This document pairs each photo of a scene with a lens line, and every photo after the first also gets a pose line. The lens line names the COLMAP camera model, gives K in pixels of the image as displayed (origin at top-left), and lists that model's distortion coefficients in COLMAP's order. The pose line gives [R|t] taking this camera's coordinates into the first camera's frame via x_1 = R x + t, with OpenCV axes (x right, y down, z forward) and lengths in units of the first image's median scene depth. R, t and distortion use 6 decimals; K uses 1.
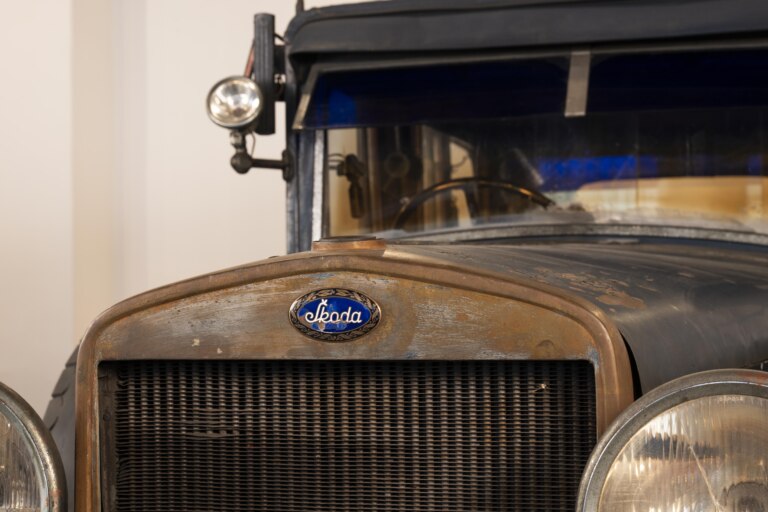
lens RADIAL K [[1908.2, 0, 383.9], [0, 1908.2, 257.6], [0, 0, 1]] dist [-0.014063, 0.000000]
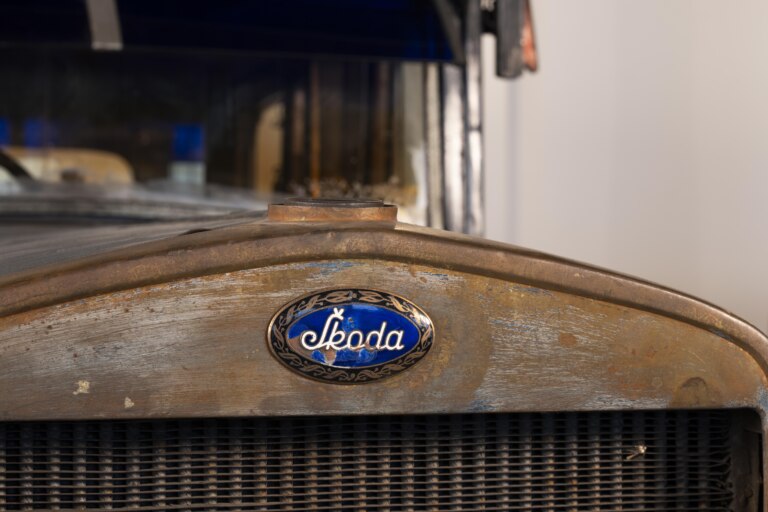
lens RADIAL K [[1908.2, 0, 383.9], [0, 1908.2, 253.2], [0, 0, 1]] dist [-0.014063, 0.000000]
pose [[0.806073, 0.024622, 0.591304, -0.352570], [-0.023313, 0.999680, -0.009847, 0.010882], [-0.591357, -0.005848, 0.806389, 0.538545]]
